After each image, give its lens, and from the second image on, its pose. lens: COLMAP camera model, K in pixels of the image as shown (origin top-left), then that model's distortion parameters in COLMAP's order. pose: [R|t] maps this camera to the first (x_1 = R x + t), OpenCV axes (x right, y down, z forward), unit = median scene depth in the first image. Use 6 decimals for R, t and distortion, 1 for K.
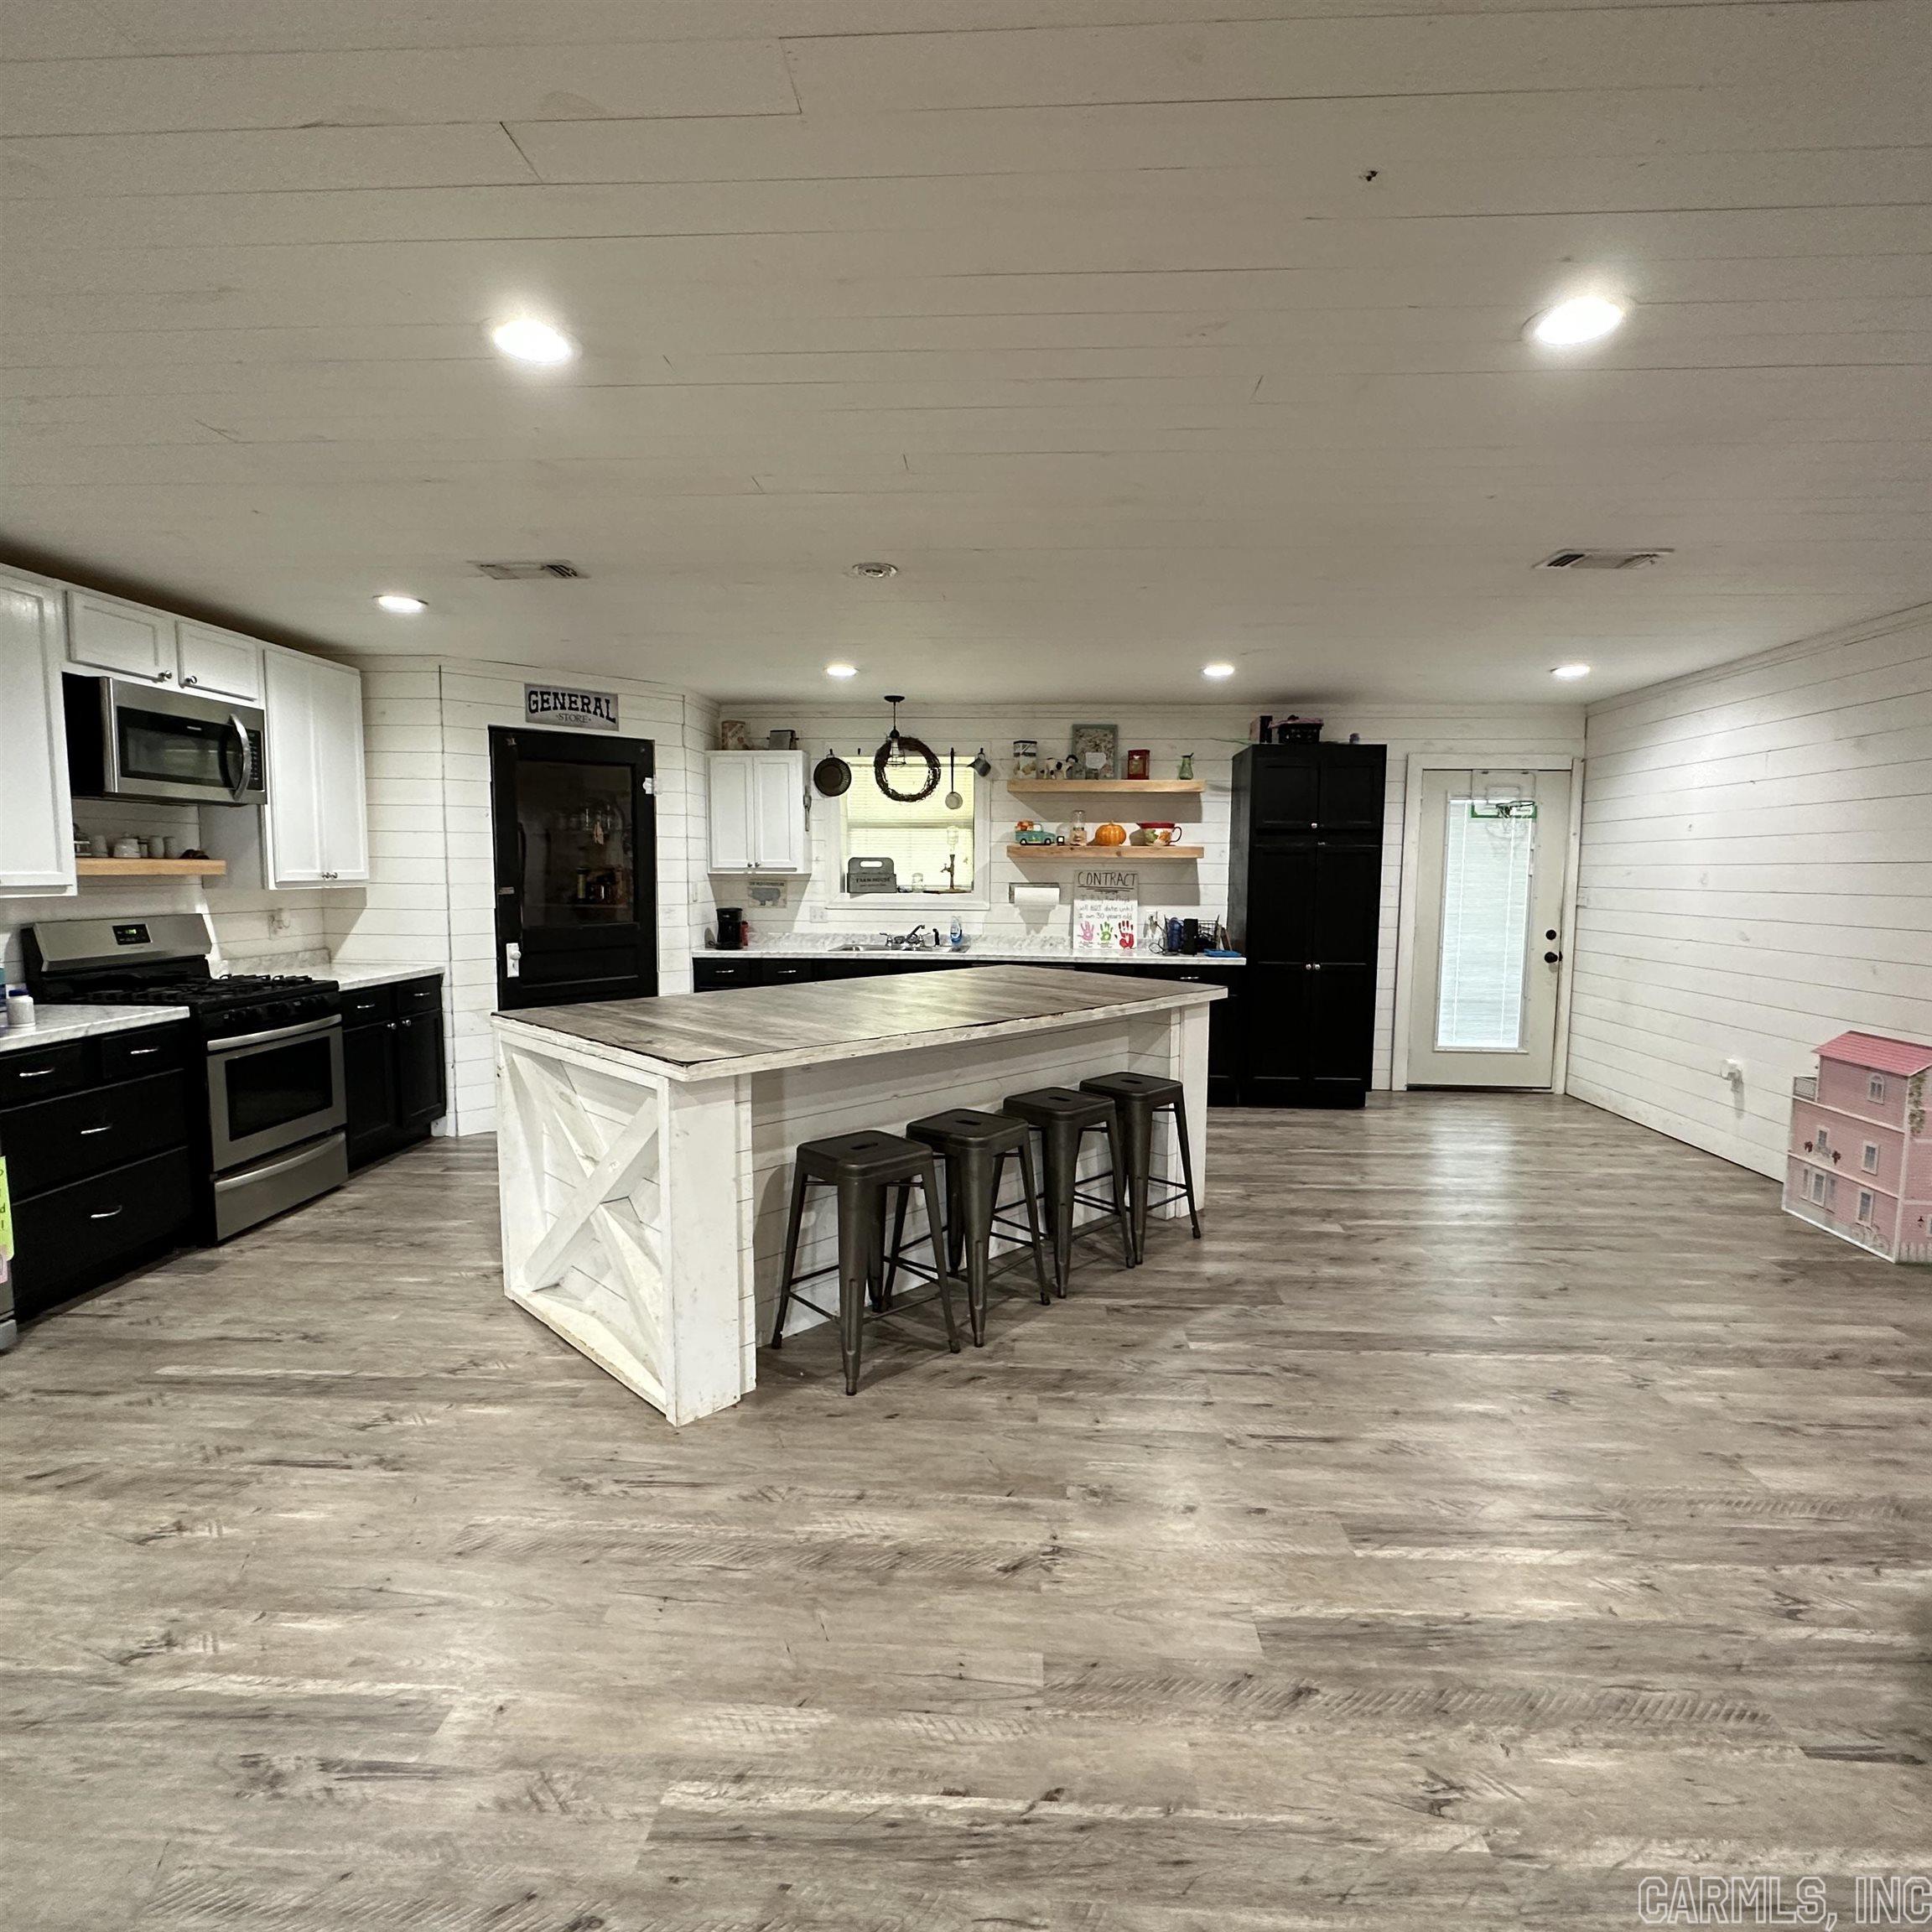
lens RADIAL K [[1035.3, 0, 975.8], [0, 1035.3, 968.2], [0, 0, 1]] dist [0.003045, 0.000217]
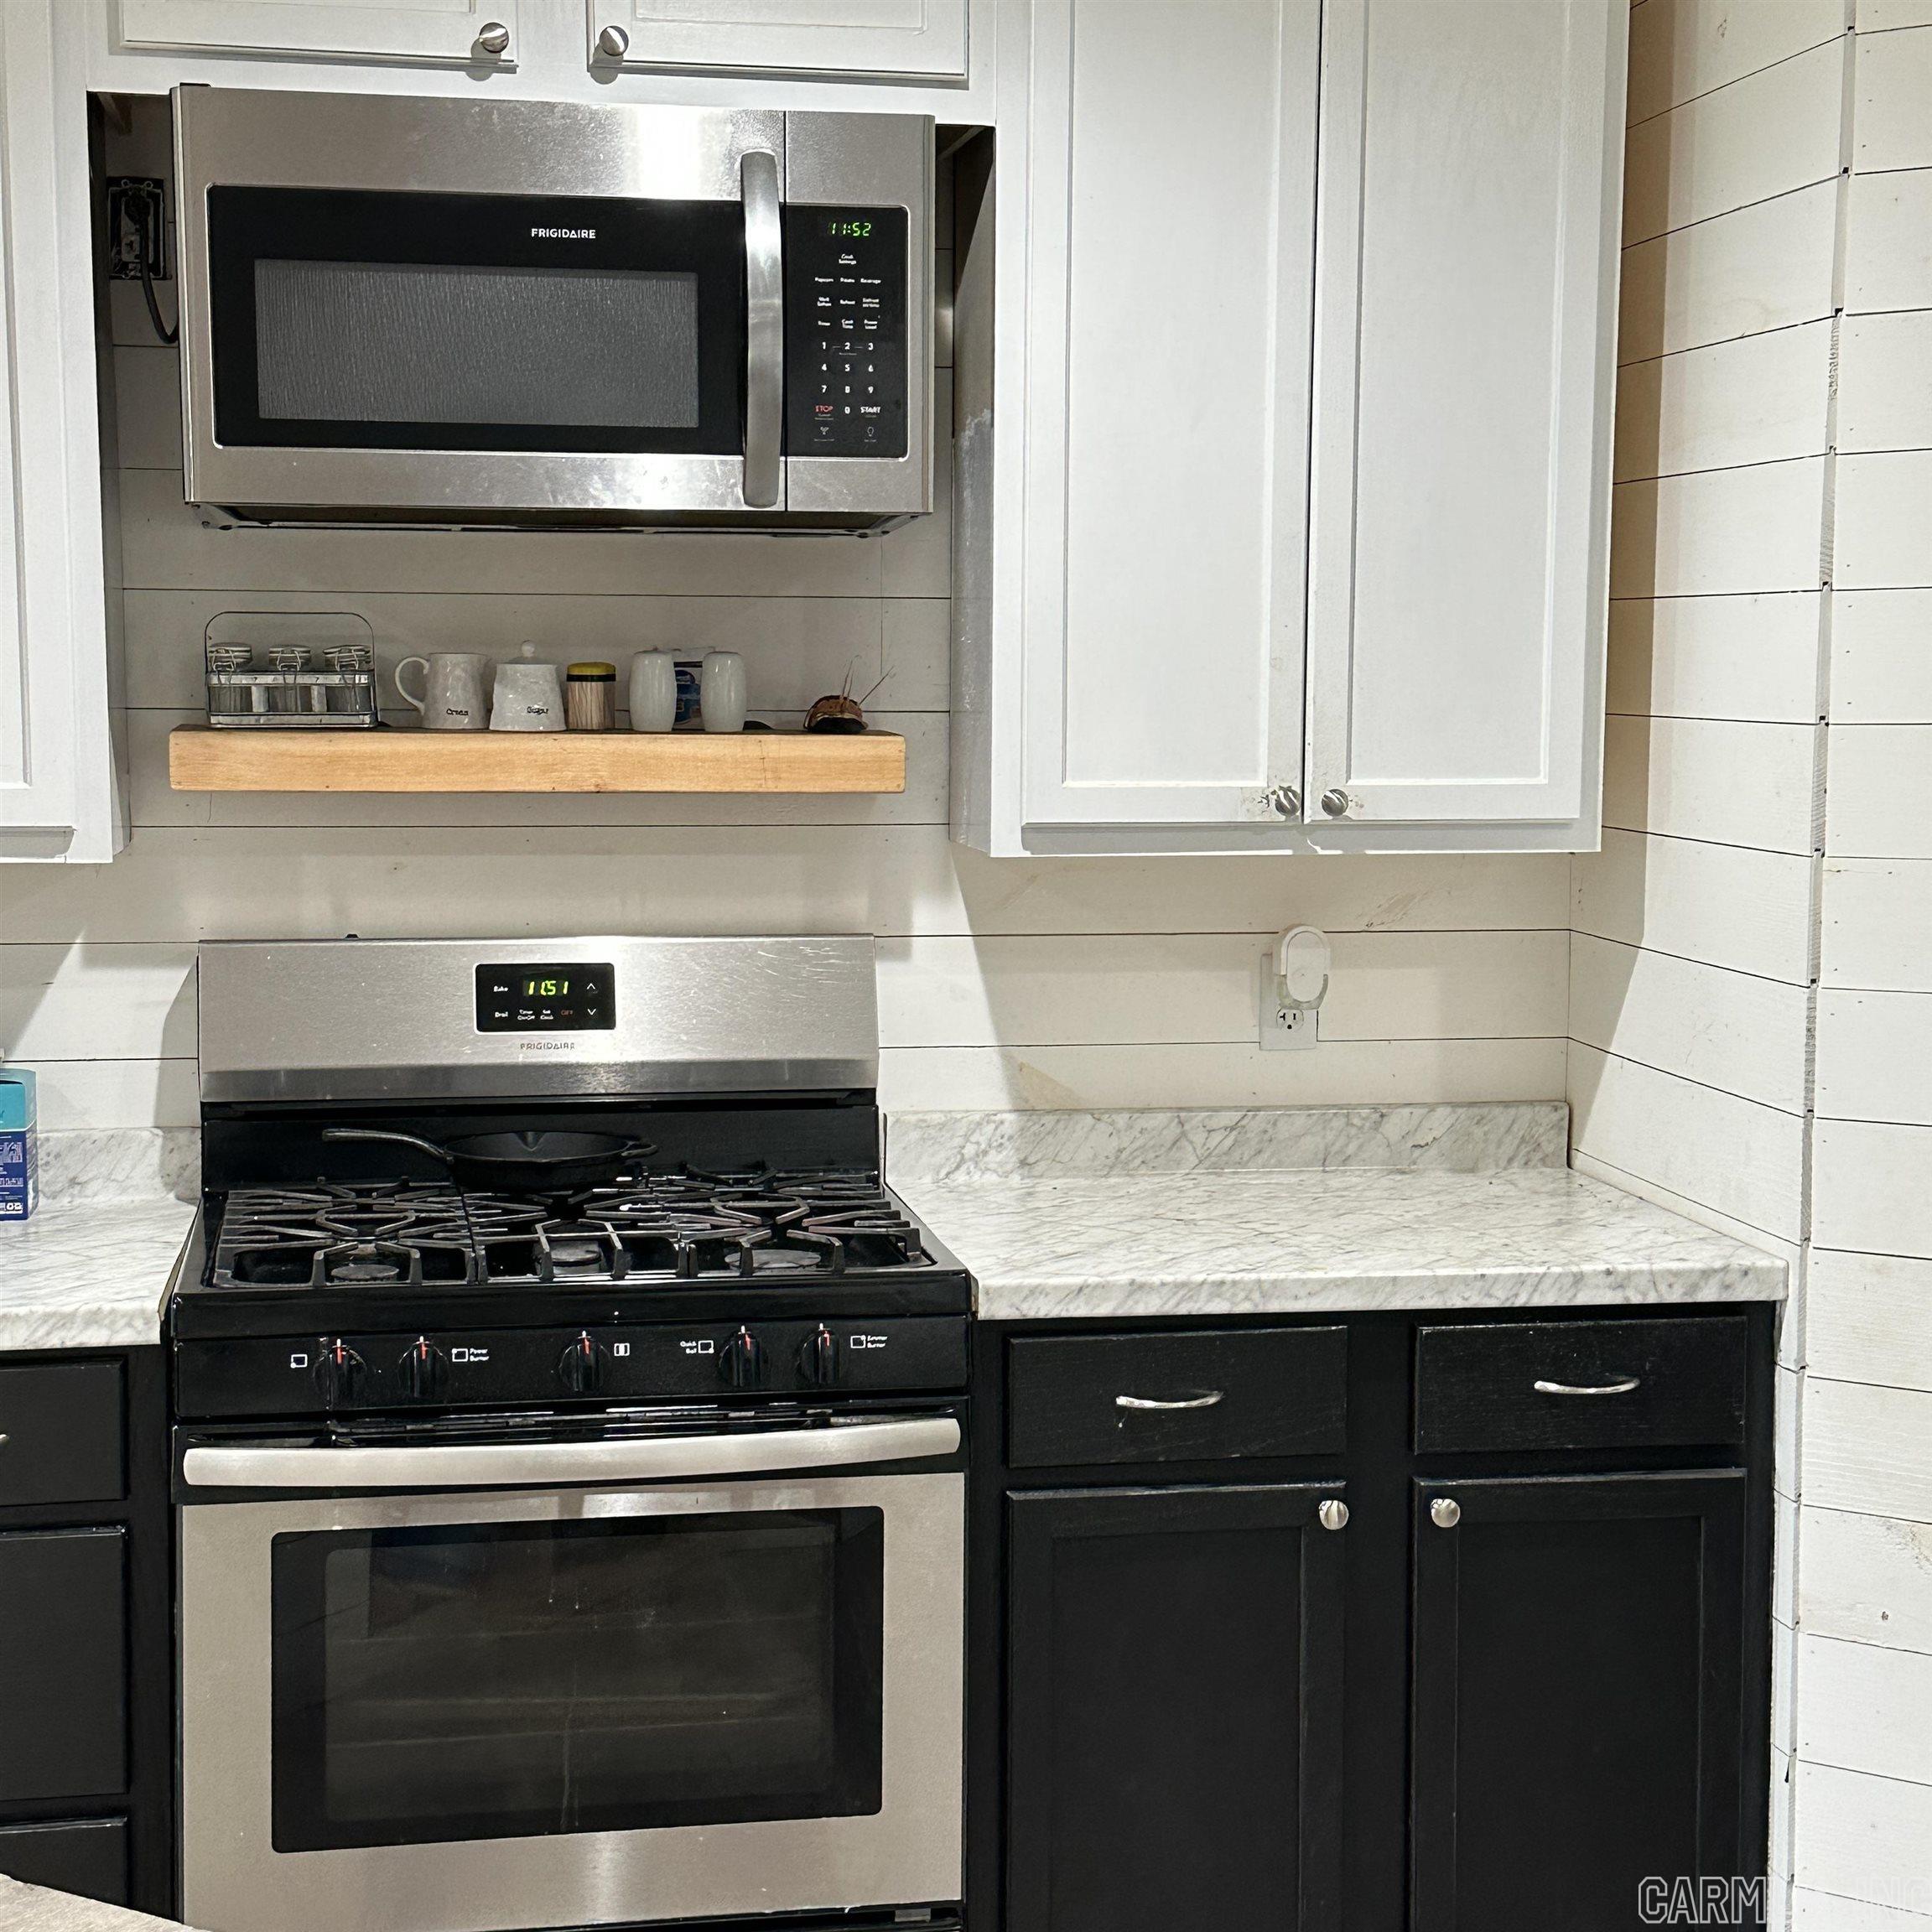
lens RADIAL K [[3210.6, 0, 921.9], [0, 3210.6, 970.9], [0, 0, 1]] dist [0.116452, 0.000000]
pose [[0.207286, 0.085961, -0.974497, 0.052363], [-0.094745, 0.993213, 0.067458, -0.084655], [0.973682, 0.078346, 0.214023, 0.705862]]
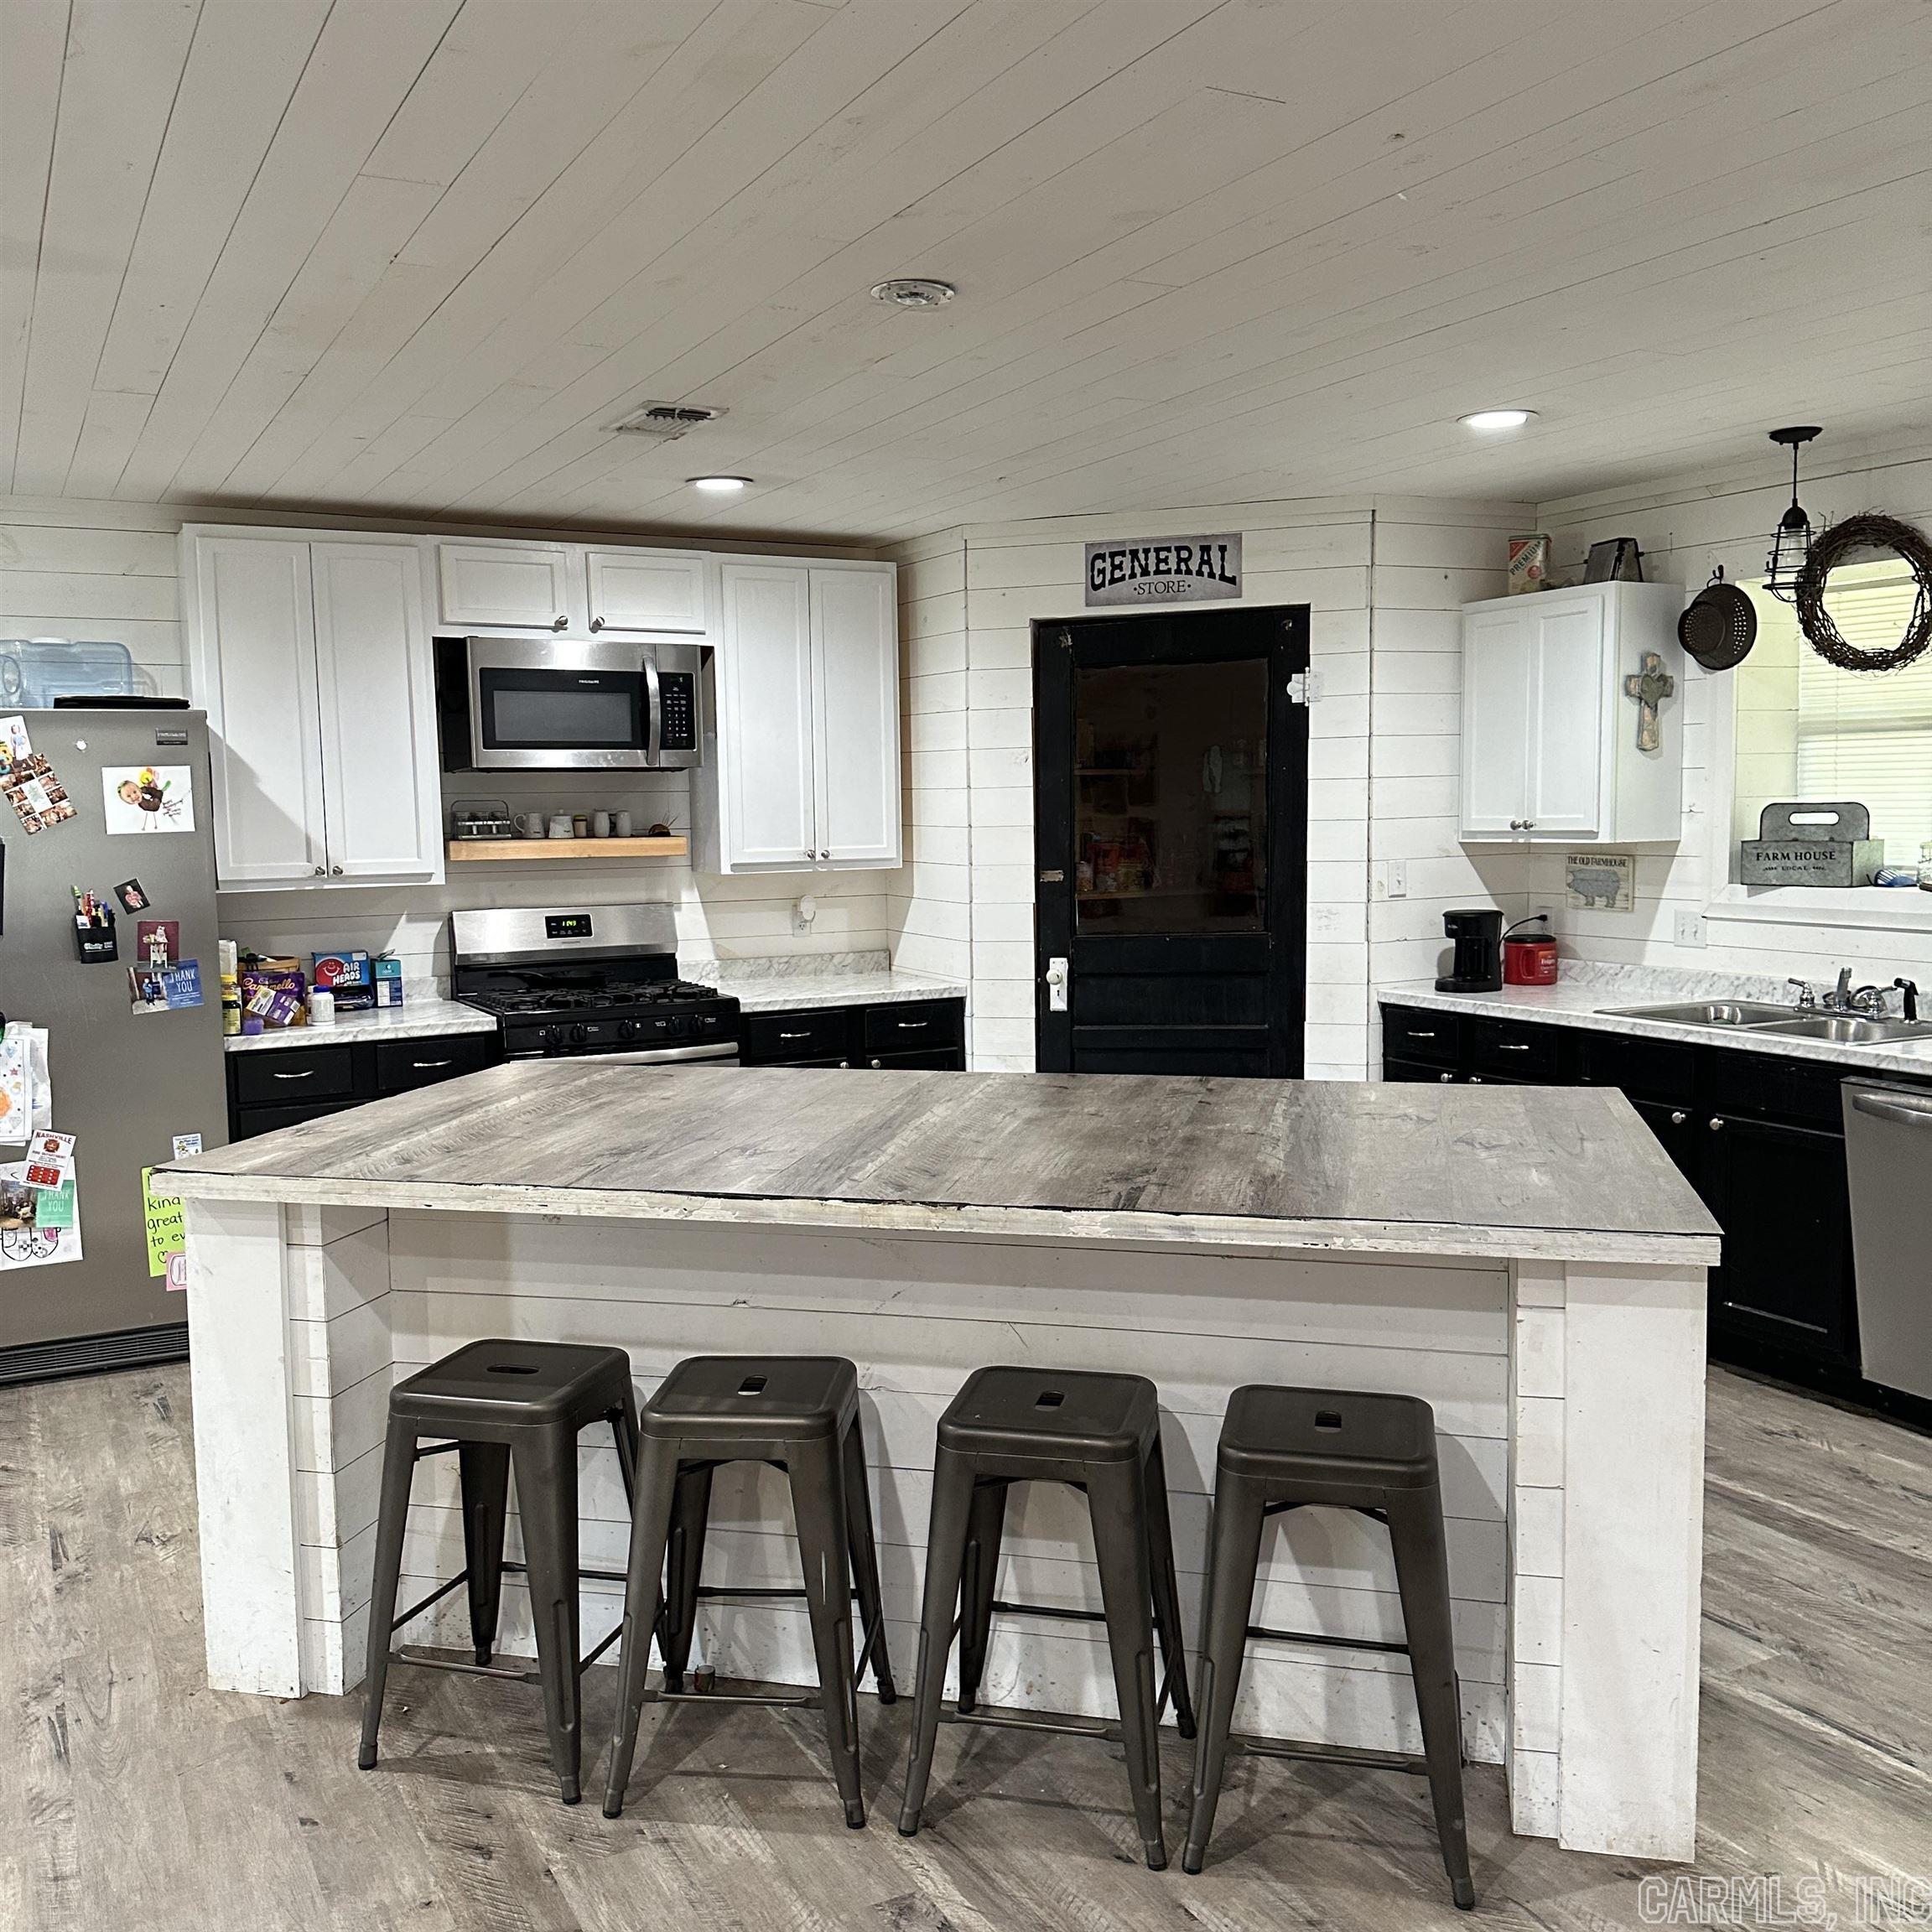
lens RADIAL K [[1809.9, 0, 964.7], [0, 1809.9, 985.5], [0, 0, 1]] dist [0.059431, 0.000000]
pose [[0.512150, 0.074461, -0.855662, 0.498287], [-0.063052, 0.996806, 0.049004, -0.060659], [0.856579, 0.028853, 0.515209, 0.393736]]
